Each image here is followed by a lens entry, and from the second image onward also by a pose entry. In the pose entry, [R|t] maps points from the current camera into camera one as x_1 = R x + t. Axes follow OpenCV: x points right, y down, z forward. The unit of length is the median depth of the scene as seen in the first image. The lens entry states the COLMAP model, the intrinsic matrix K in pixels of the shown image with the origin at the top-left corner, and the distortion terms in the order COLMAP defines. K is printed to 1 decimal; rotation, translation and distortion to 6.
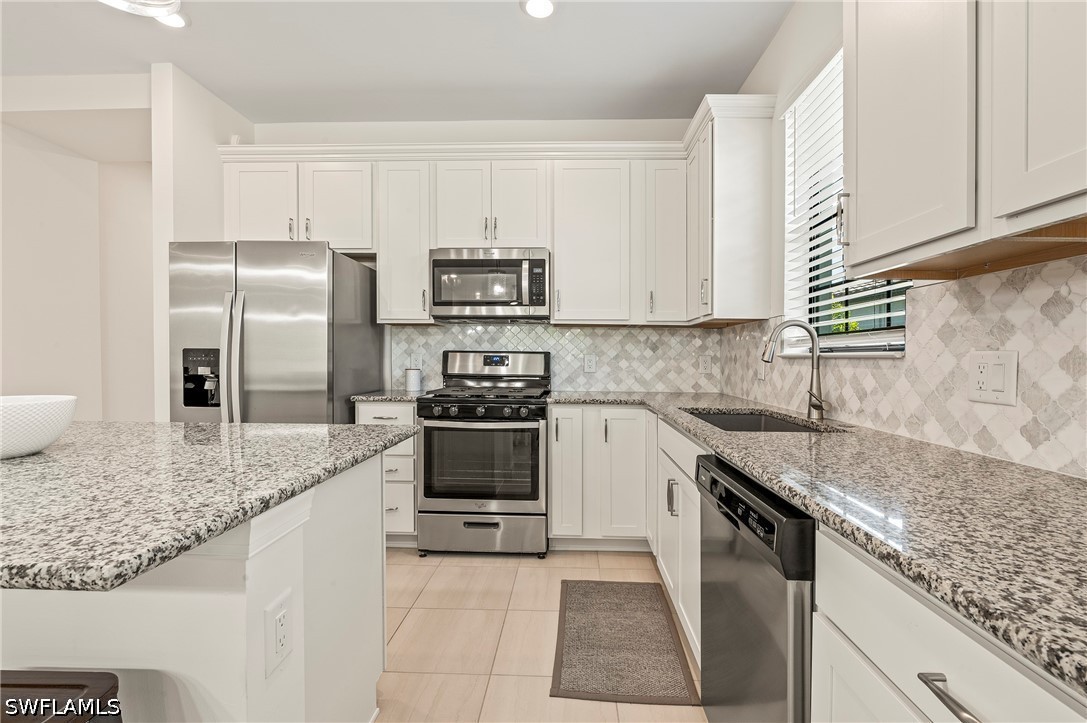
lens RADIAL K [[475.2, 0, 554.9], [0, 475.2, 361.3], [0, 0, 1]] dist [-0.002545, -0.000571]
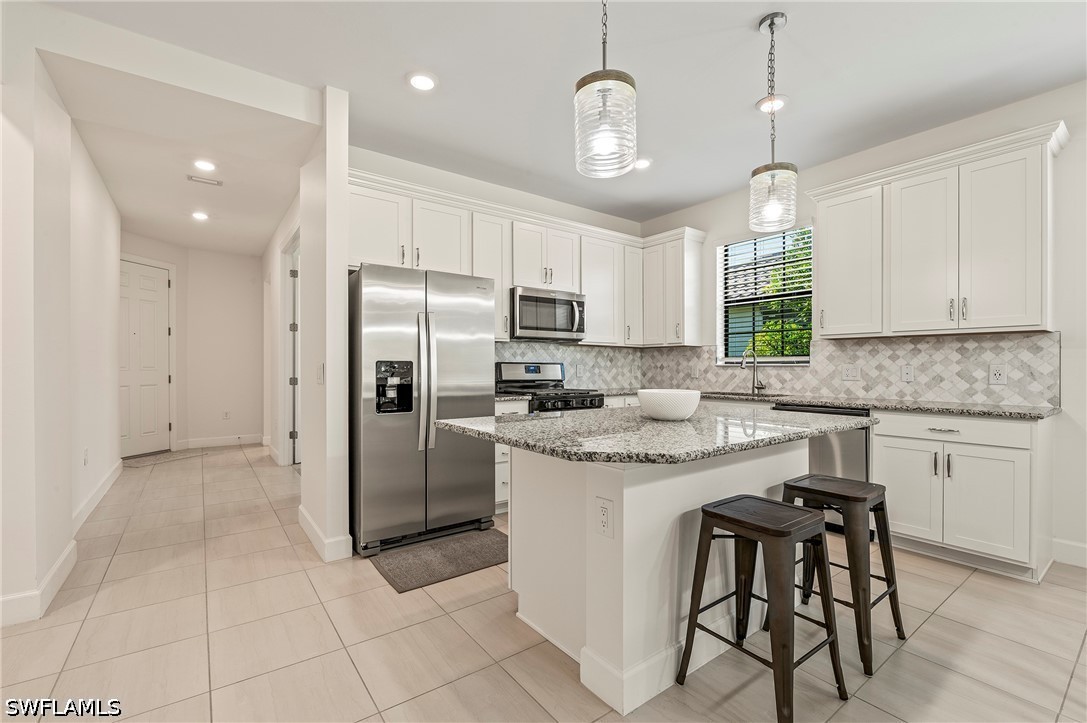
lens RADIAL K [[475.2, 0, 536.2], [0, 475.2, 363.8], [0, 0, 1]] dist [-0.002545, -0.000571]
pose [[0.791628, -0.002958, 0.610996, -1.051323], [0.009731, 0.999922, -0.007767, -0.007919], [-0.610926, 0.012094, 0.791595, -0.090769]]
